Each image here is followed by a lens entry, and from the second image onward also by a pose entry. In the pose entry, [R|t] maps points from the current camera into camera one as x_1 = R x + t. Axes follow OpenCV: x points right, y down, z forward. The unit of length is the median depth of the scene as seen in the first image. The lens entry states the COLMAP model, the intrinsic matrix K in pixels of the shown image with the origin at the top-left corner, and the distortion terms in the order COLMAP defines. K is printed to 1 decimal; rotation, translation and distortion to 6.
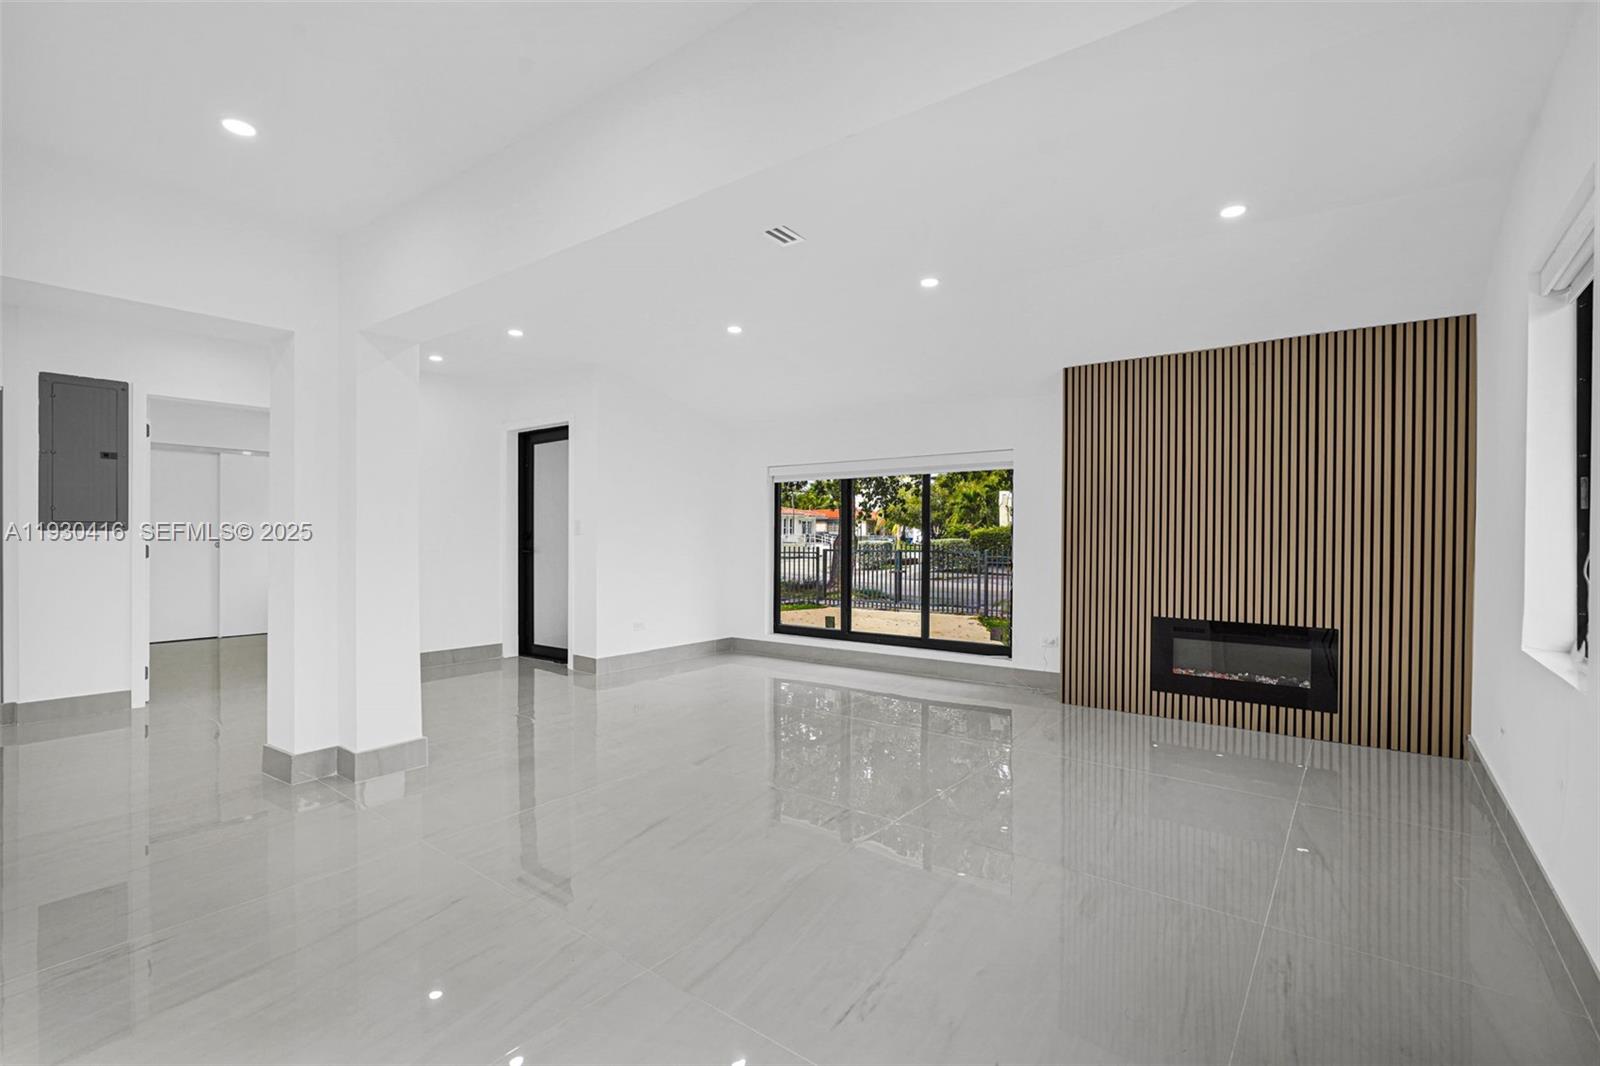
lens RADIAL K [[714.3, 0, 802.8], [0, 714.3, 536.8], [0, 0, 1]] dist [-0.004973, -0.000425]
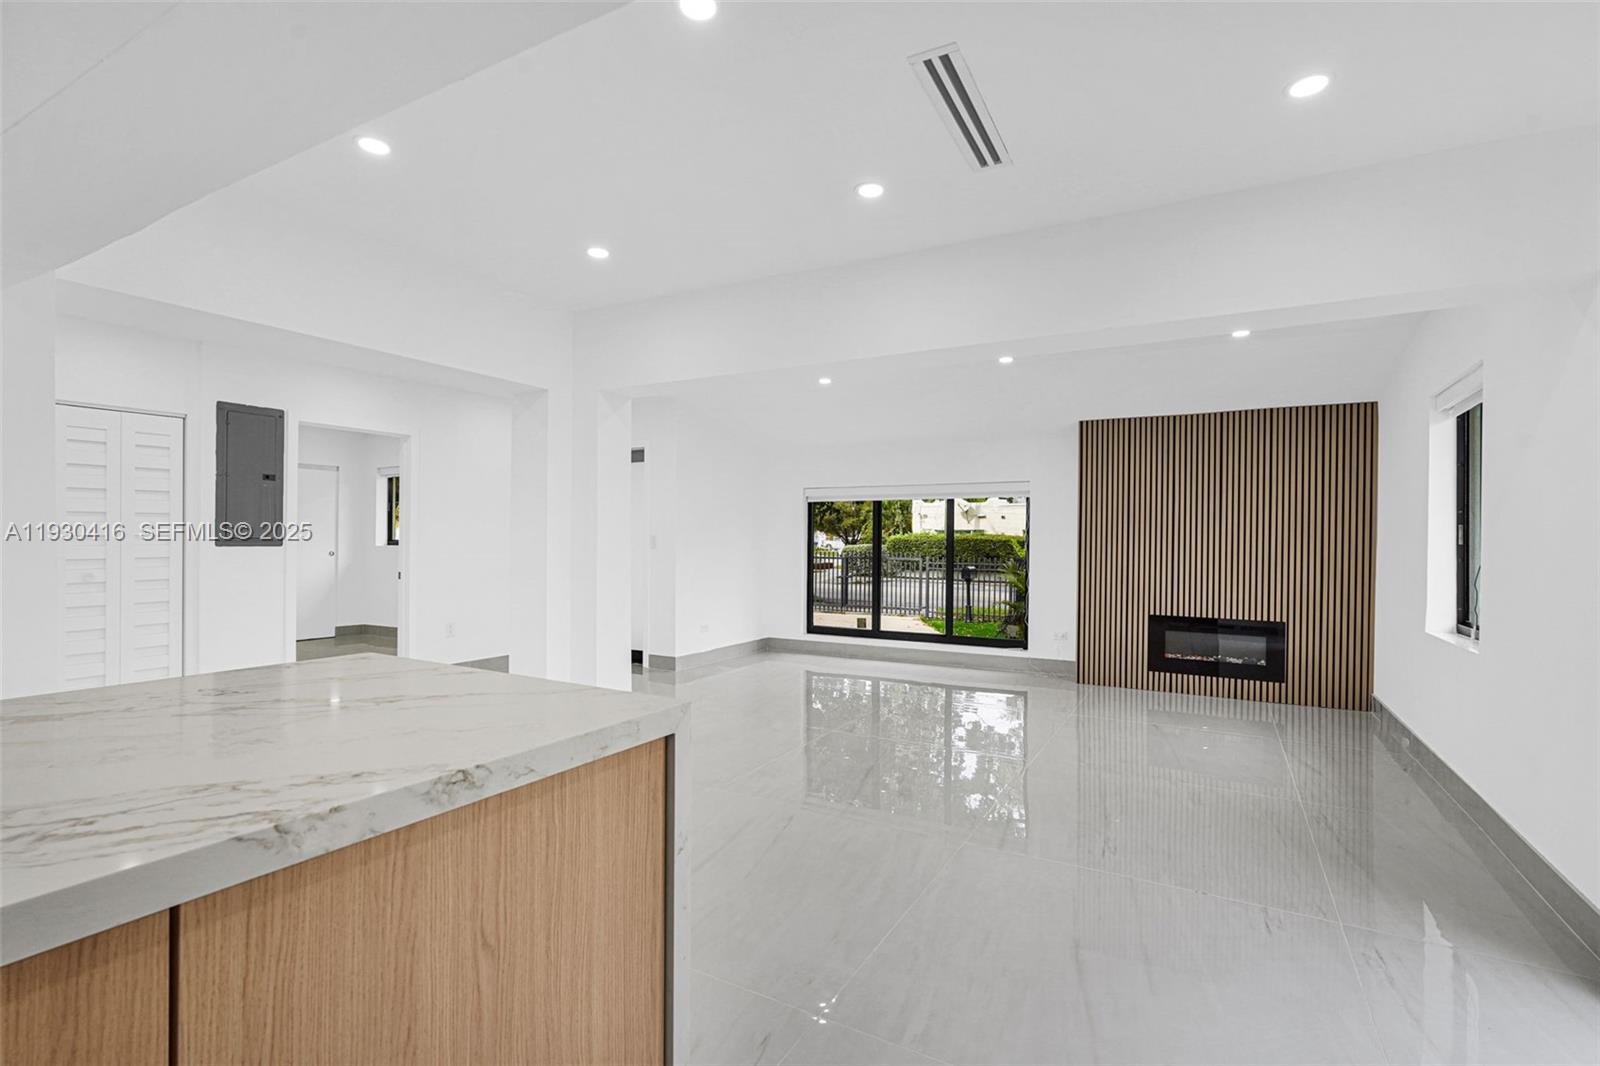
lens RADIAL K [[717.1, 0, 797.3], [0, 717.1, 539.2], [0, 0, 1]] dist [-0.004881, -0.000214]
pose [[0.989384, 0.004773, 0.145245, -0.288608], [-0.004558, 0.999988, -0.001814, -0.018349], [-0.145252, 0.001133, 0.989394, -0.177289]]
